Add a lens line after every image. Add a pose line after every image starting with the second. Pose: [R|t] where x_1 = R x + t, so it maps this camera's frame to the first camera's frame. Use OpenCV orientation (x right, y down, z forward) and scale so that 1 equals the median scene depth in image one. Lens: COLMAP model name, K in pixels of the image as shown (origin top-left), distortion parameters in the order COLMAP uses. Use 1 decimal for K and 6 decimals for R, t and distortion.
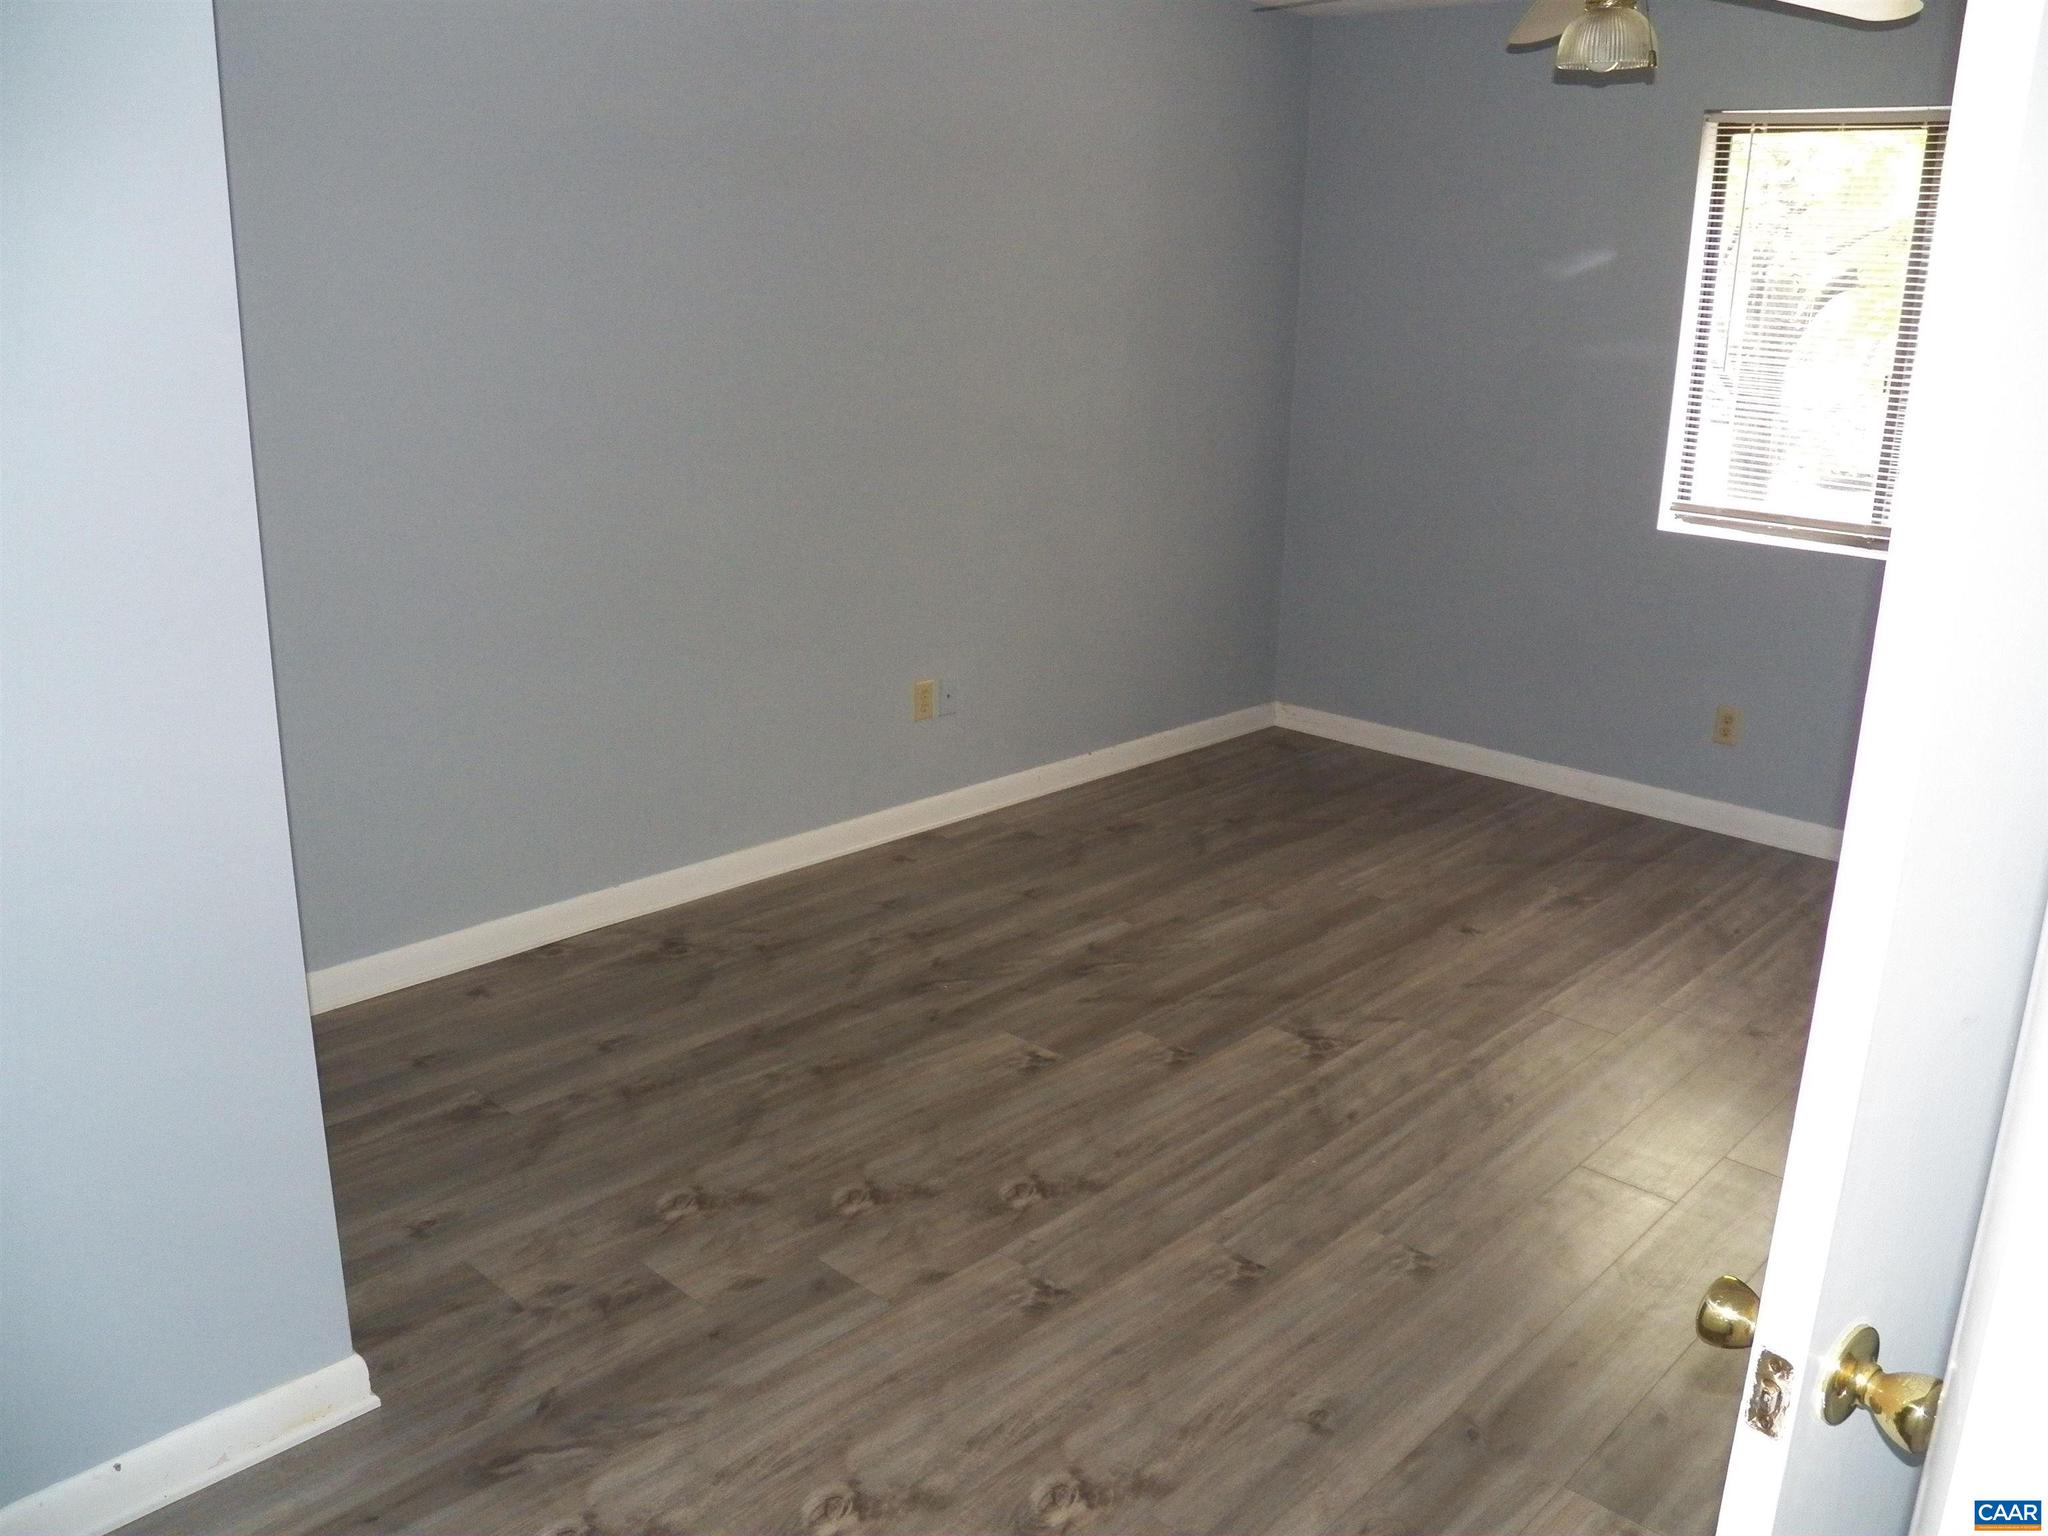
lens RADIAL K [[1671.9, 0, 1024.0], [0, 1671.9, 768.0], [0, 0, 1]] dist [-0.131723, 0.001619]
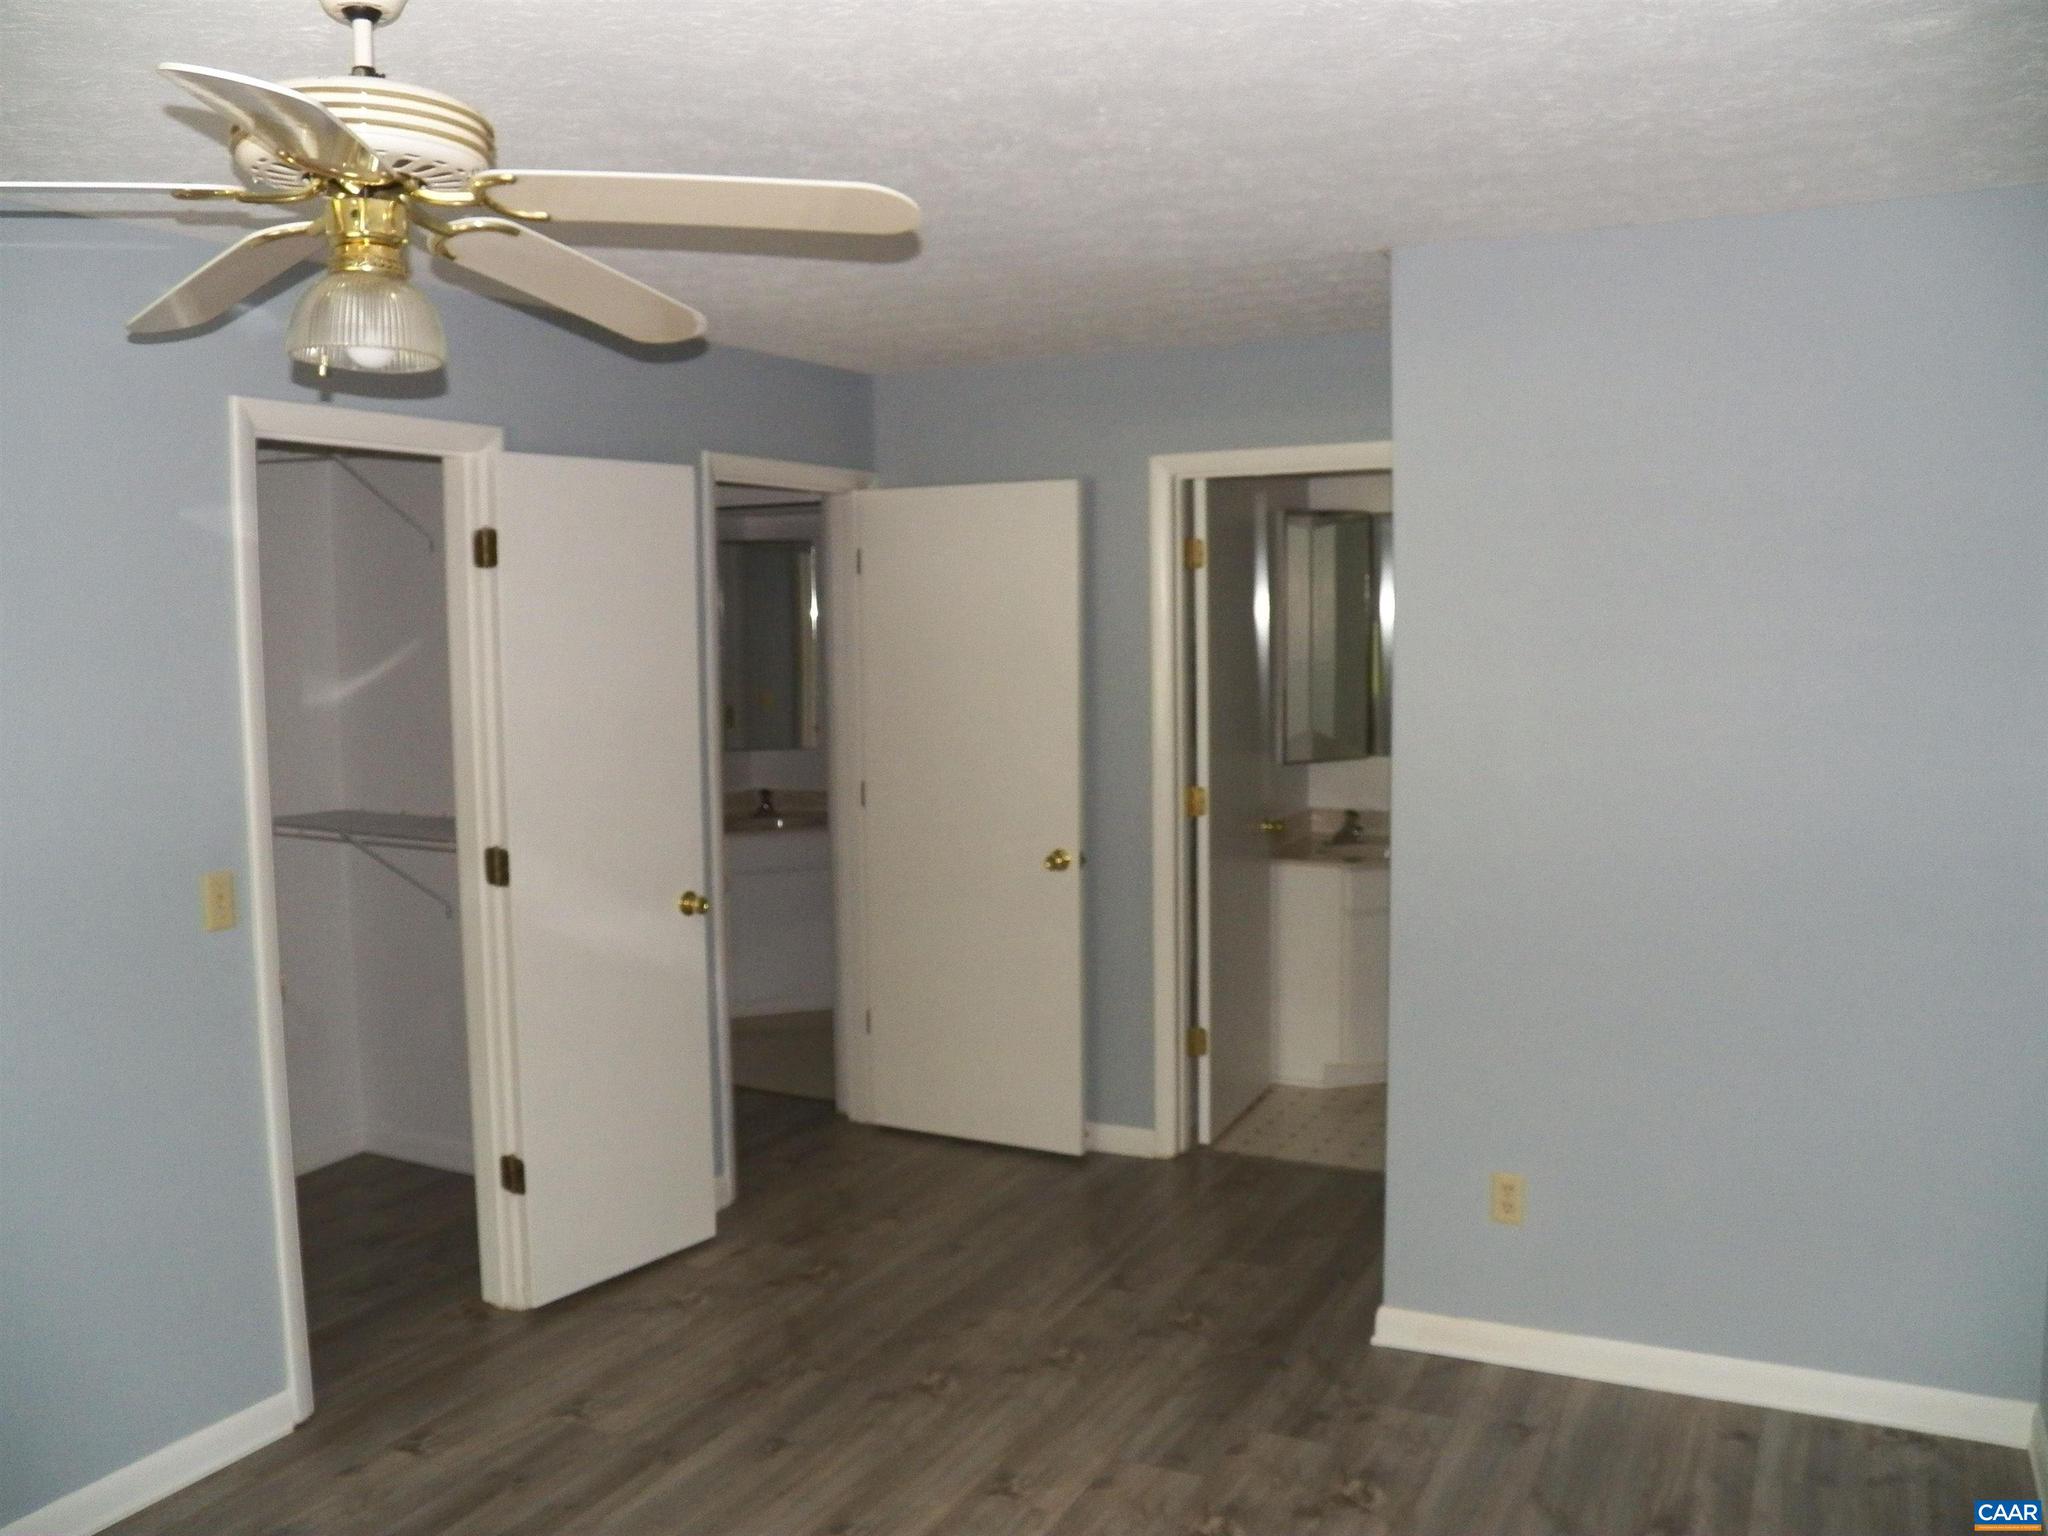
lens RADIAL K [[1671.9, 0, 1024.0], [0, 1671.9, 768.0], [0, 0, 1]] dist [-0.131723, 0.001619]
pose [[-0.960938, 0.010038, -0.276582, 0.321761], [-0.092428, 0.930327, 0.354891, -0.588132], [0.260874, 0.366592, -0.893059, 1.877817]]
